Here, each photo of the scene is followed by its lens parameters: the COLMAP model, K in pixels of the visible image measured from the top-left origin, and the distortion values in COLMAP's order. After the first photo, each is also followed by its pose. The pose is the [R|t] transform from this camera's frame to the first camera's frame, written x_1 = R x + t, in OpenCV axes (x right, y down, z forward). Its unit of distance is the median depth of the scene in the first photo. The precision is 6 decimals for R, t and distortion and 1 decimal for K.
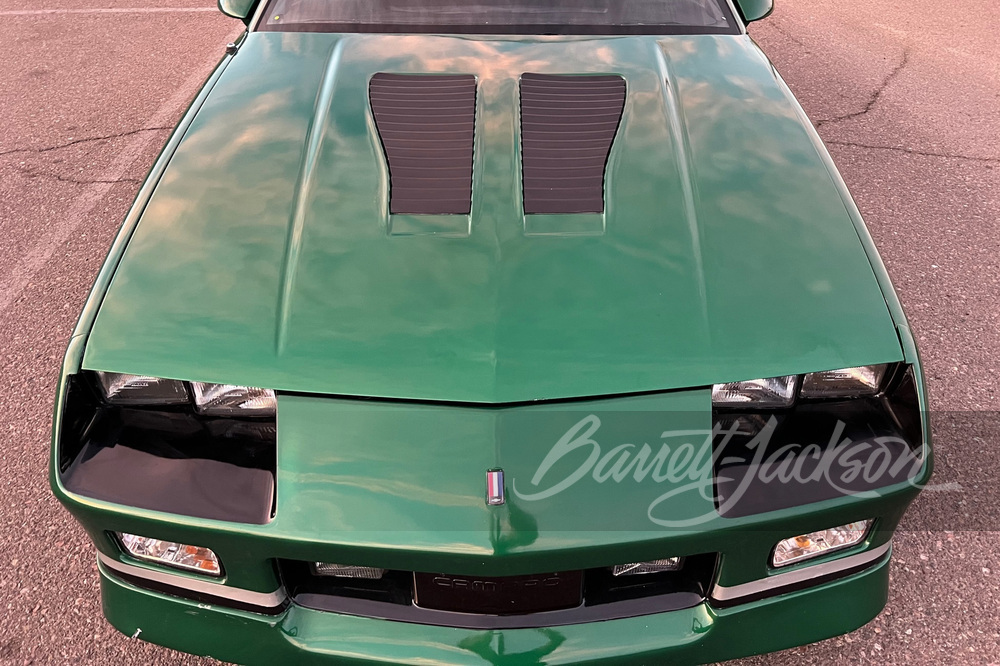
lens RADIAL K [[756.5, 0, 505.3], [0, 756.5, 337.1], [0, 0, 1]] dist [0.040594, -0.039419]
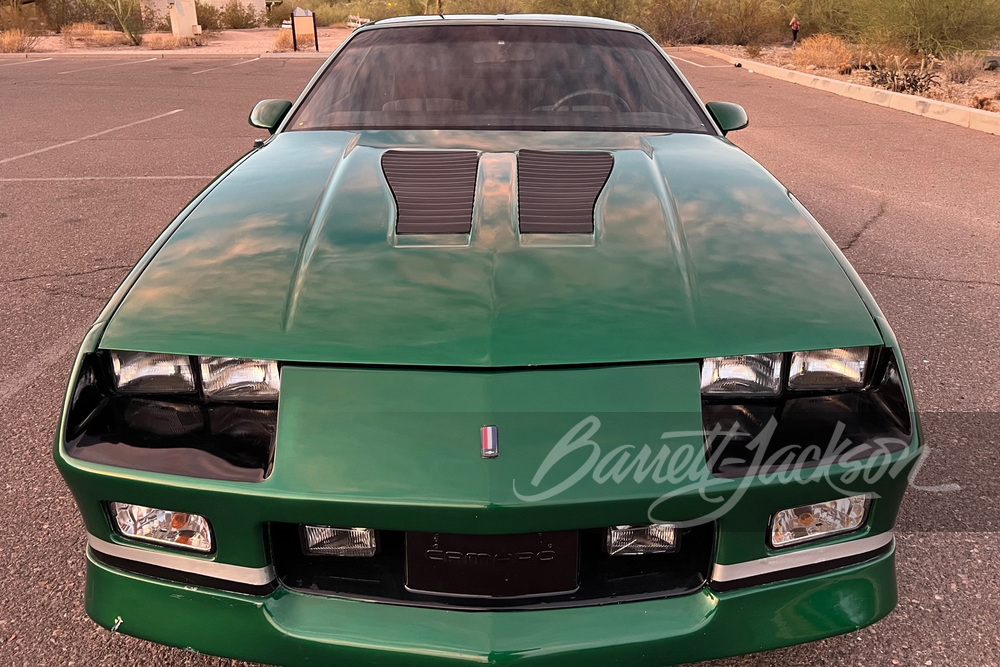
lens RADIAL K [[756.5, 0, 498.4], [0, 756.5, 325.5], [0, 0, 1]] dist [0.040594, -0.039419]
pose [[0.999912, 0.004795, -0.012339, 0.007534], [-0.007519, 0.972869, -0.231233, 0.203110], [0.010895, 0.231305, 0.972820, -0.018011]]
